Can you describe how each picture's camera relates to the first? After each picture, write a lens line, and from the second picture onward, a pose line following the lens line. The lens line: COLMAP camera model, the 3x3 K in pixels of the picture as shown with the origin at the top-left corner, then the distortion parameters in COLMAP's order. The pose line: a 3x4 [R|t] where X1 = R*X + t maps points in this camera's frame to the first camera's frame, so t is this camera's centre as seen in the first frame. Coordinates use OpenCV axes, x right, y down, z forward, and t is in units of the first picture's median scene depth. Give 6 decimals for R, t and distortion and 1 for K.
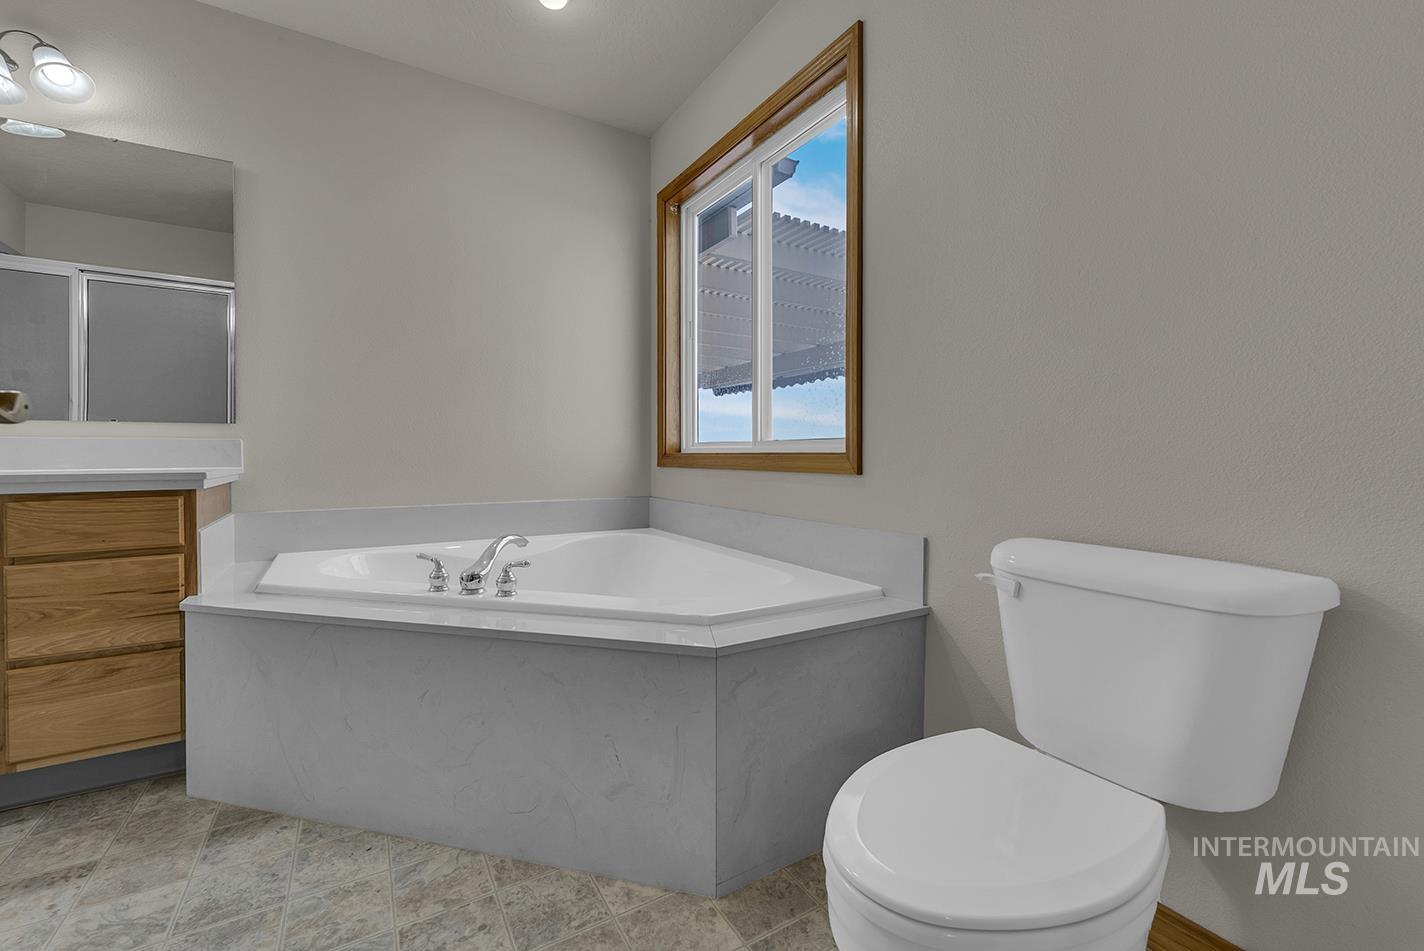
lens RADIAL K [[581.1, 0, 712.4], [0, 581.1, 462.3], [0, 0, 1]] dist [-0.000737, -0.000119]
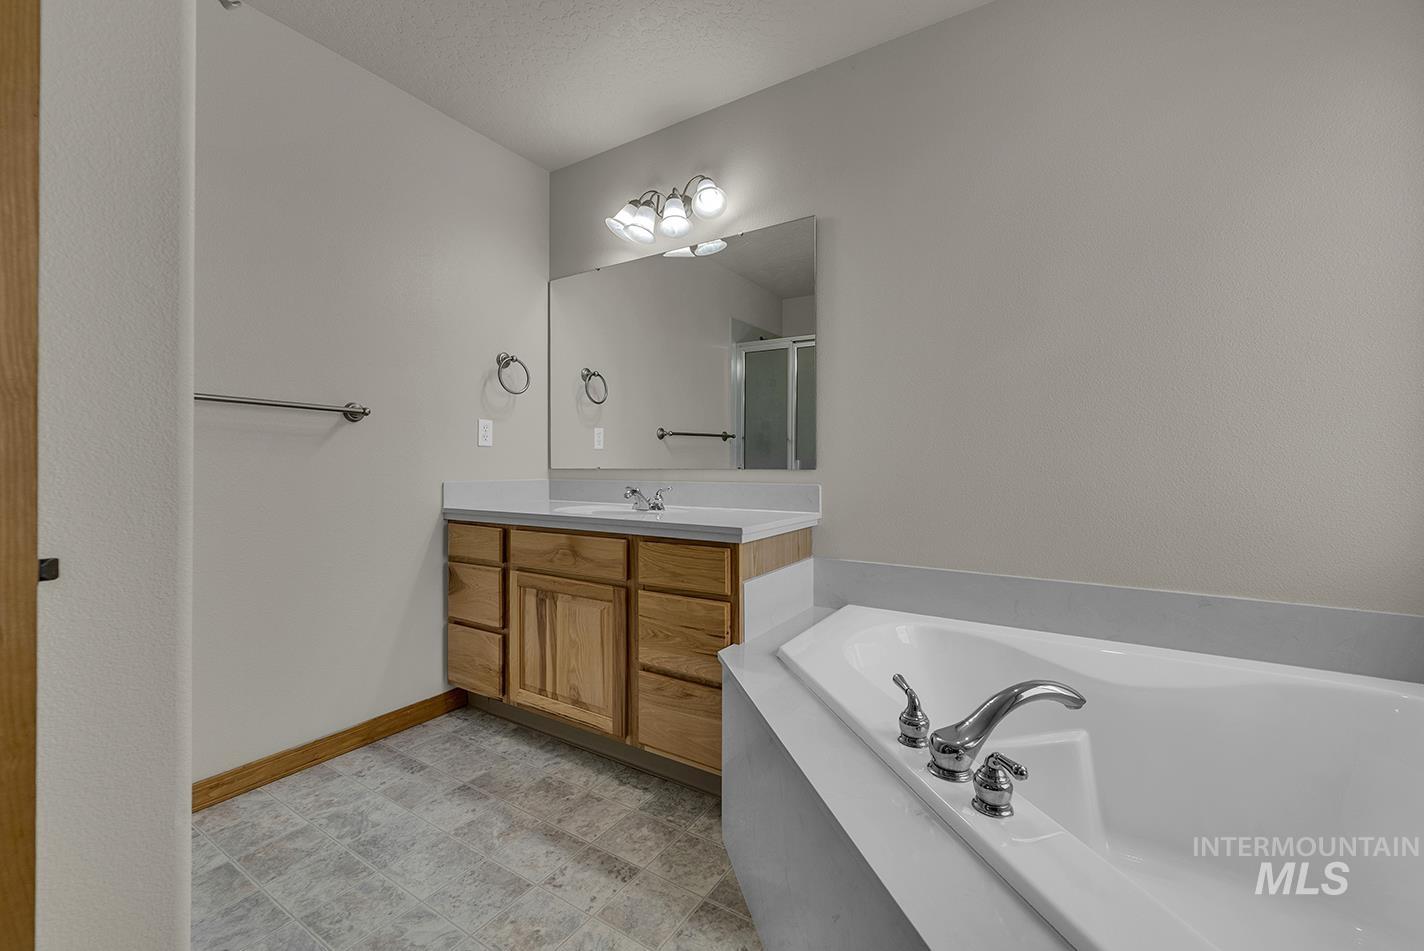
lens RADIAL K [[581.1, 0, 712.4], [0, 581.1, 462.3], [0, 0, 1]] dist [-0.000737, -0.000119]
pose [[0.438091, 0.002879, -0.898926, 0.024426], [-0.017064, 0.999841, -0.005115, -0.094584], [0.898769, 0.017580, 0.438070, 0.517219]]
